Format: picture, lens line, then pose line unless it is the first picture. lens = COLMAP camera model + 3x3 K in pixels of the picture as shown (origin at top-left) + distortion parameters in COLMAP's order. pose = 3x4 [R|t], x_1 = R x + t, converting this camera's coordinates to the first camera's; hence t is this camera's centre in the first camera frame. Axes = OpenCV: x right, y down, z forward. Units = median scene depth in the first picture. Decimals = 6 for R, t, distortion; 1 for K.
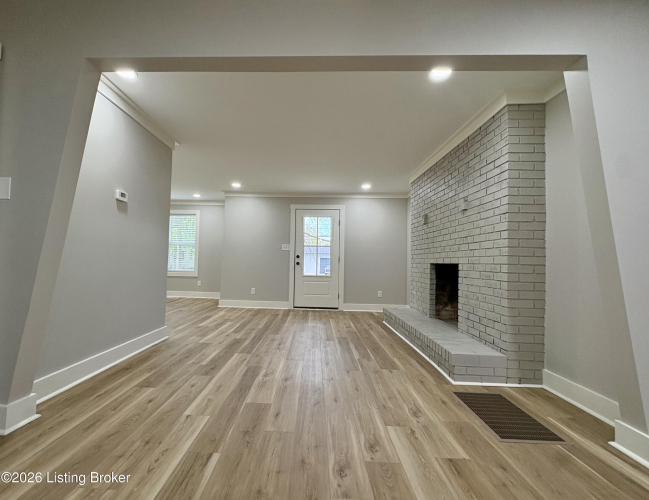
lens RADIAL K [[295.8, 0, 299.5], [0, 295.8, 249.9], [0, 0, 1]] dist [-0.001458, -0.000107]
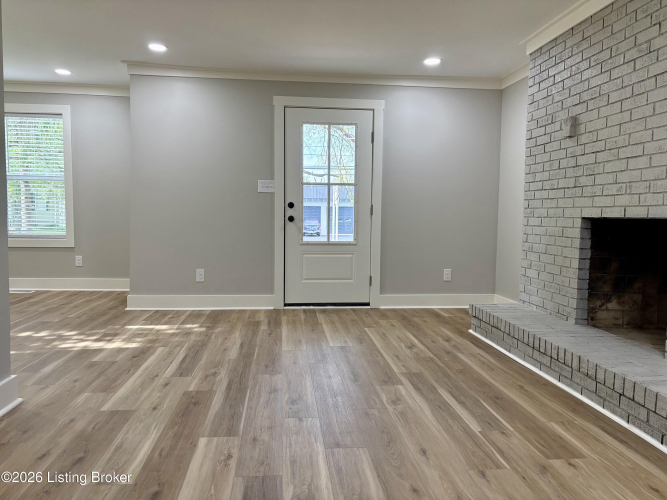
lens RADIAL K [[505.1, 0, 333.5], [0, 505.1, 250.0], [0, 0, 1]] dist [0.071636, -0.108379]
pose [[0.988500, -0.018663, 0.150067, -0.079573], [0.001539, 0.993545, 0.113424, 0.001740], [-0.151215, -0.111889, 0.982148, 0.174074]]
